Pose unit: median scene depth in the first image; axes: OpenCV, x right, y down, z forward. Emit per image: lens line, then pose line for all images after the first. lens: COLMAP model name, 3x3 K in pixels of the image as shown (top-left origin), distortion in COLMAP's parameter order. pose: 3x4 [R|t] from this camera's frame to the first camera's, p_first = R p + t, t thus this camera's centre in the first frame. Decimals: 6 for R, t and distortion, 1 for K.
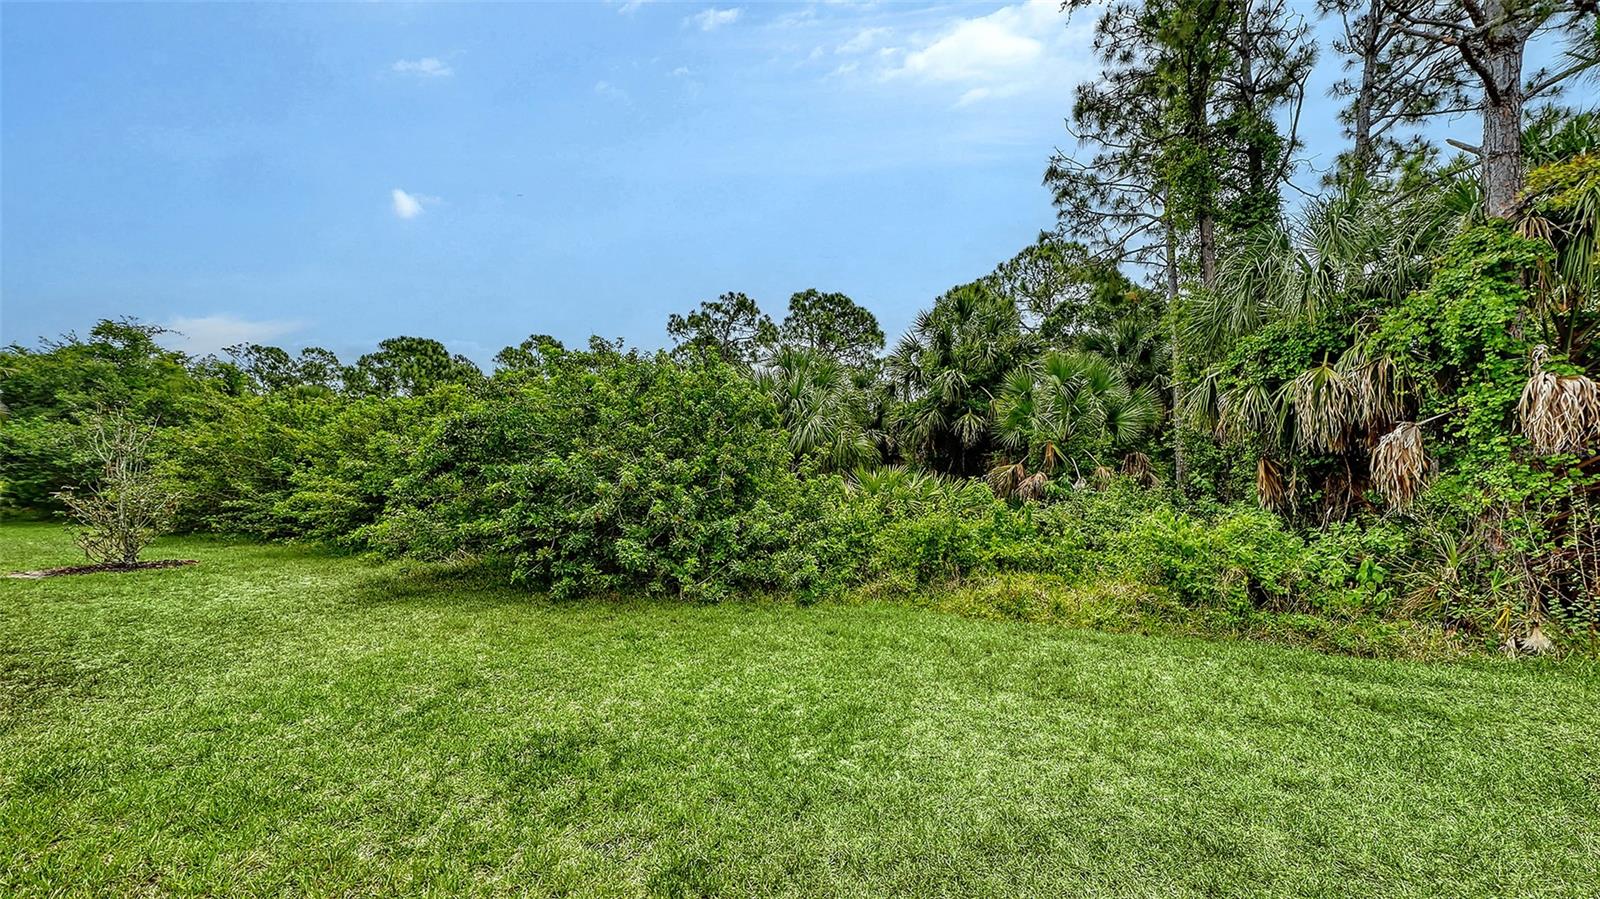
lens RADIAL K [[558.4, 0, 841.1], [0, 558.4, 455.6], [0, 0, 1]] dist [-0.006801, -0.000424]
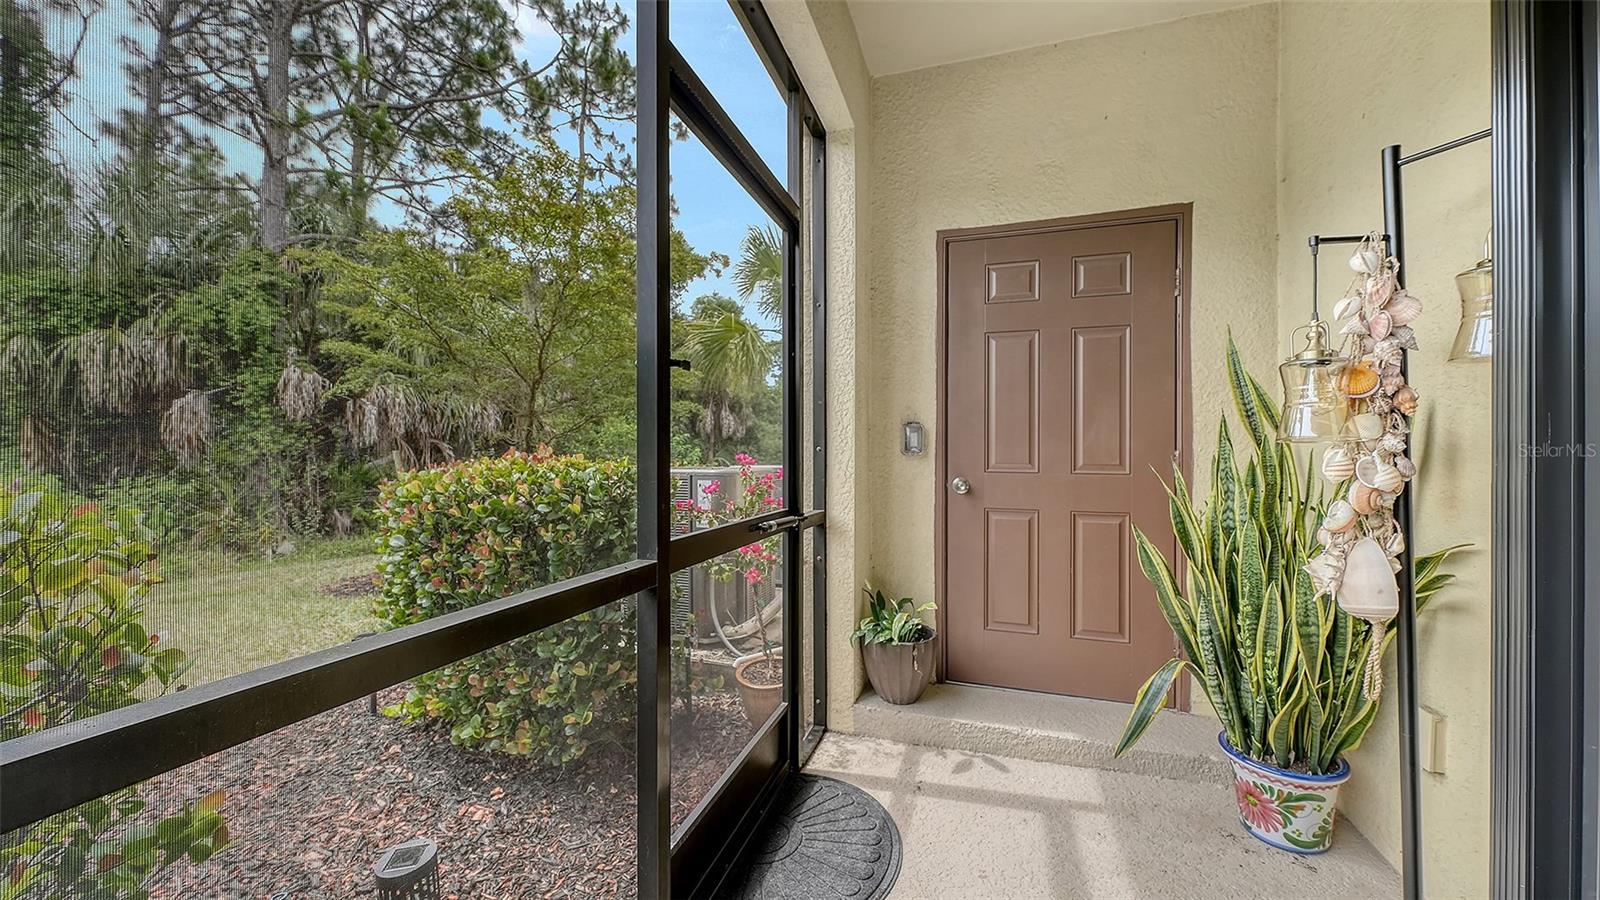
lens RADIAL K [[558.4, 0, 802.8], [0, 558.4, 449.2], [0, 0, 1]] dist [-0.006801, -0.000424]
pose [[-0.073803, 0.004416, 0.997263, -0.269565], [-0.020450, 0.999773, -0.005940, 0.046132], [-0.997063, -0.020832, -0.073696, -0.223474]]
